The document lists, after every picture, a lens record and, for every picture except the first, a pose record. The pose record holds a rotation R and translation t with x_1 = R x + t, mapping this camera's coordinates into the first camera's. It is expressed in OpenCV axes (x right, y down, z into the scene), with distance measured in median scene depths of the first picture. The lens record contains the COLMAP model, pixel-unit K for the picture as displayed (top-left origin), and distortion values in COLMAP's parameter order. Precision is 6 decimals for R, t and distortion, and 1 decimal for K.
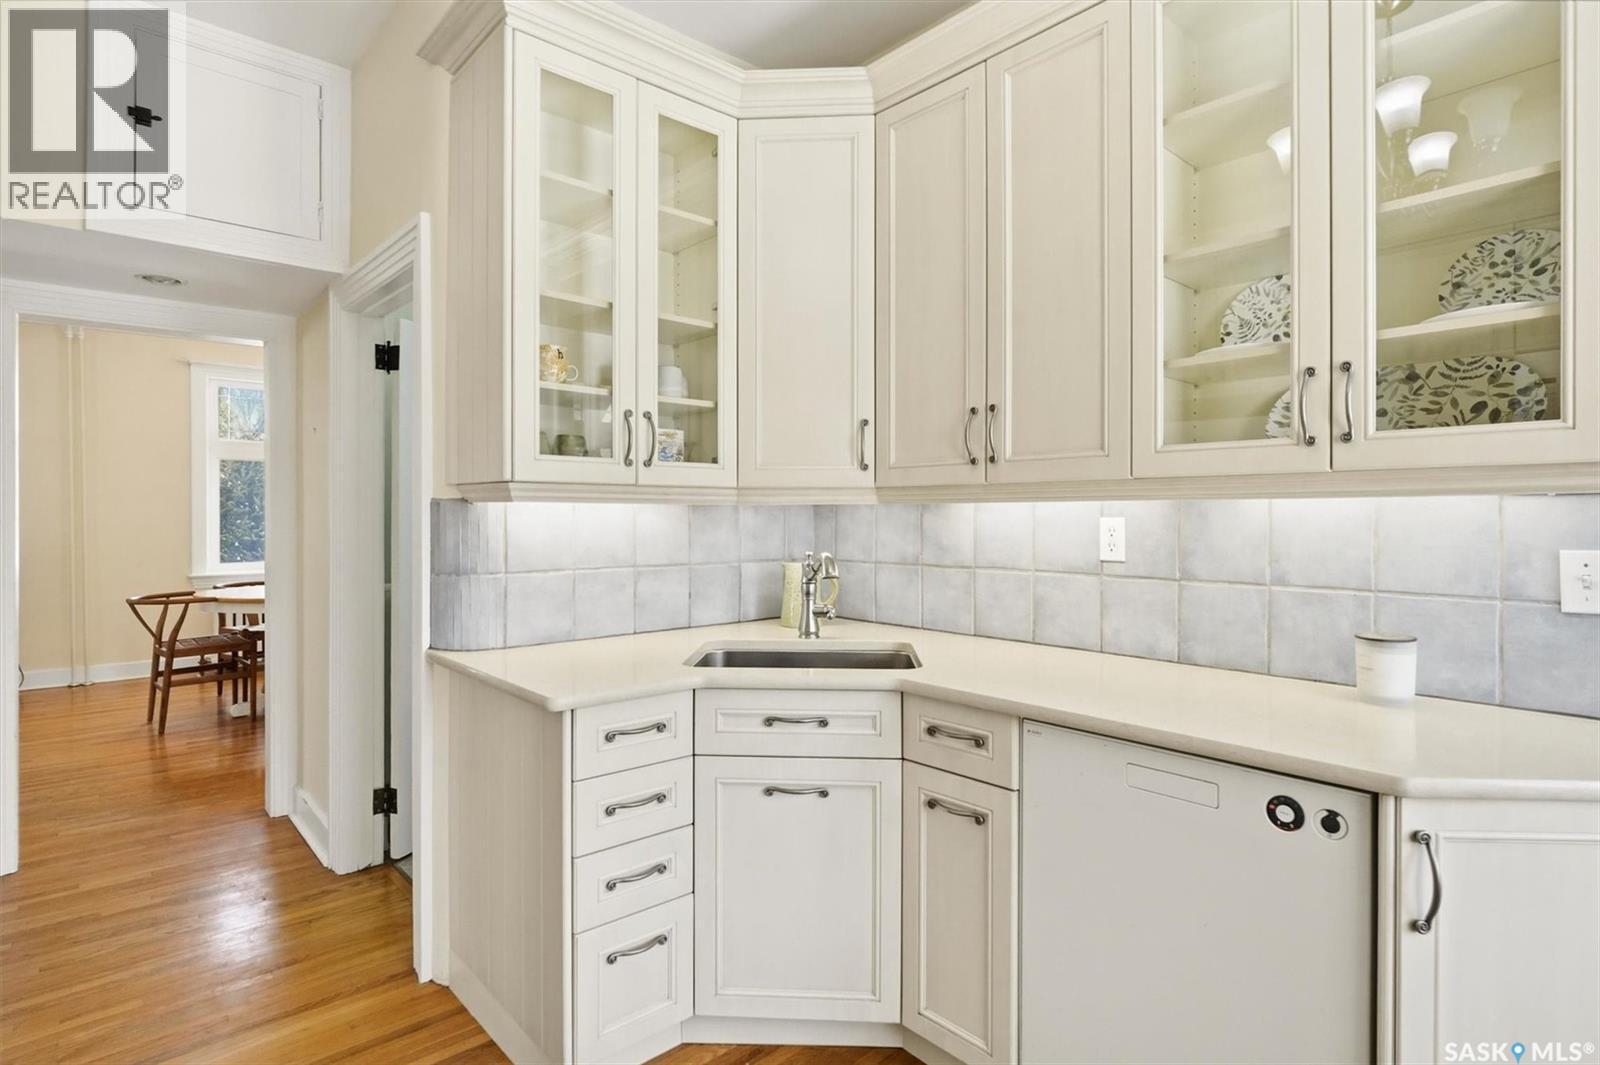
lens RADIAL K [[839.6, 0, 796.9], [0, 839.6, 518.1], [0, 0, 1]] dist [0.000465, 0.000244]
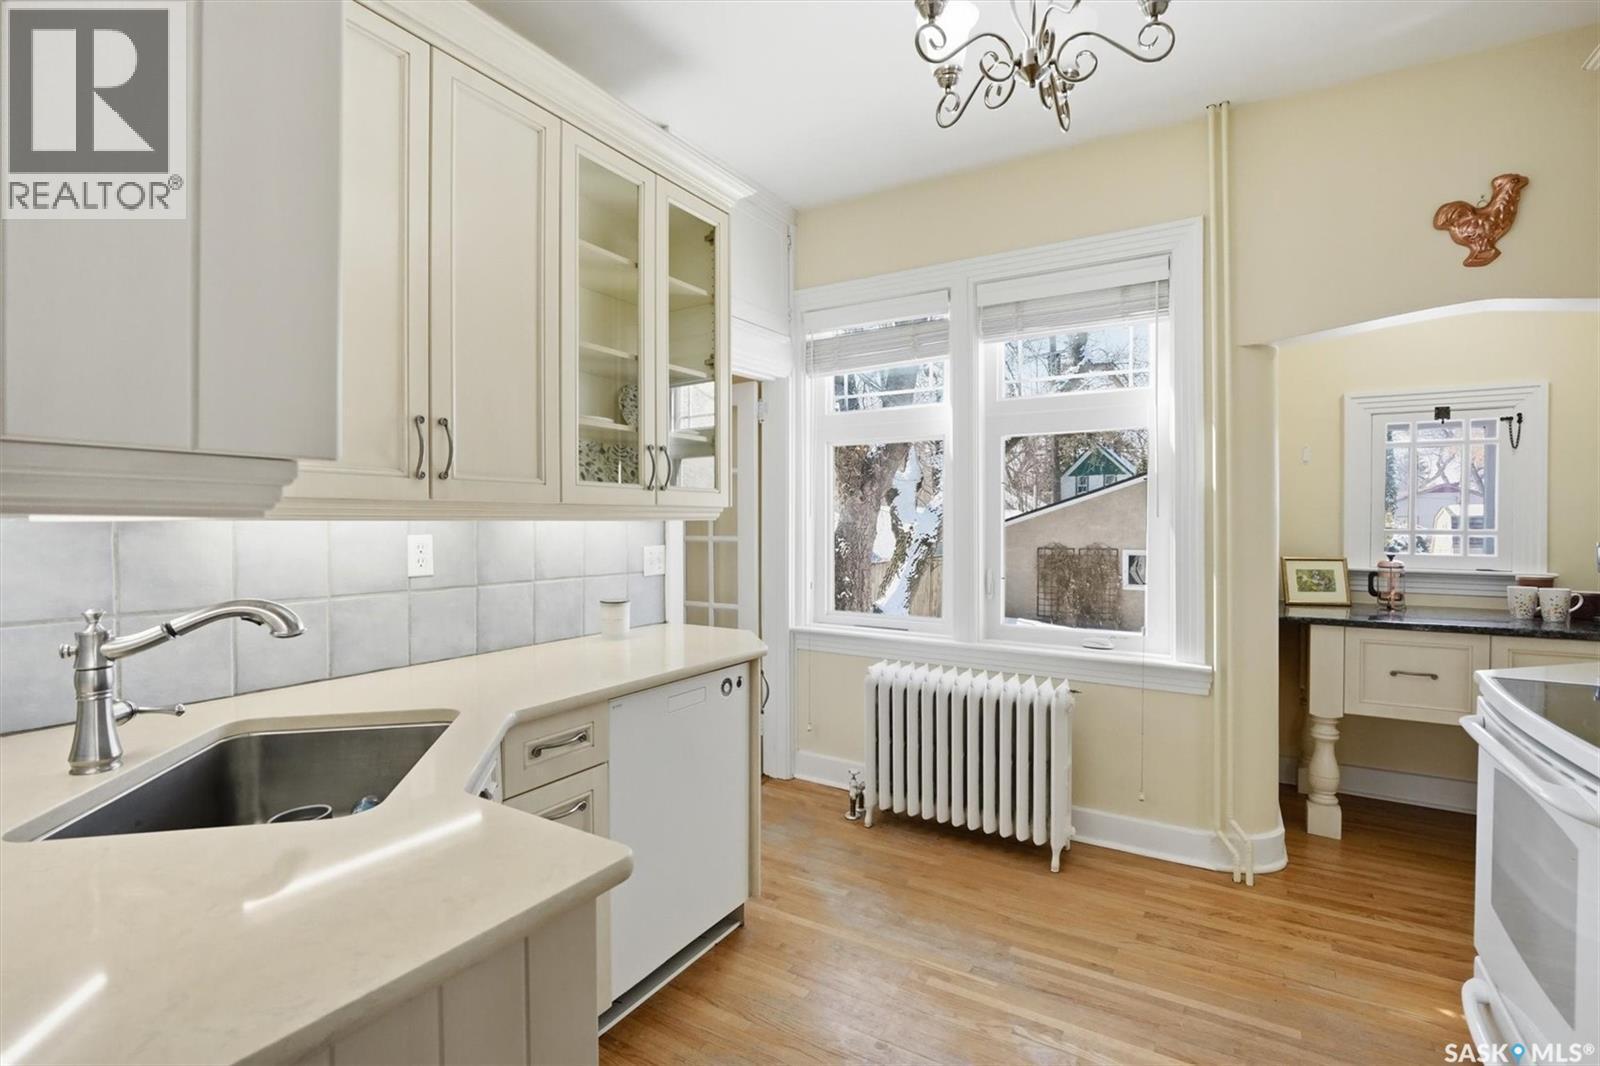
lens RADIAL K [[758.4, 0, 792.1], [0, 758.4, 532.7], [0, 0, 1]] dist [0.001994, 0.000162]
pose [[-0.308345, -0.014006, 0.951171, -0.719761], [0.003227, 0.999870, 0.015769, -0.018149], [-0.951269, 0.007932, -0.308260, 0.903441]]
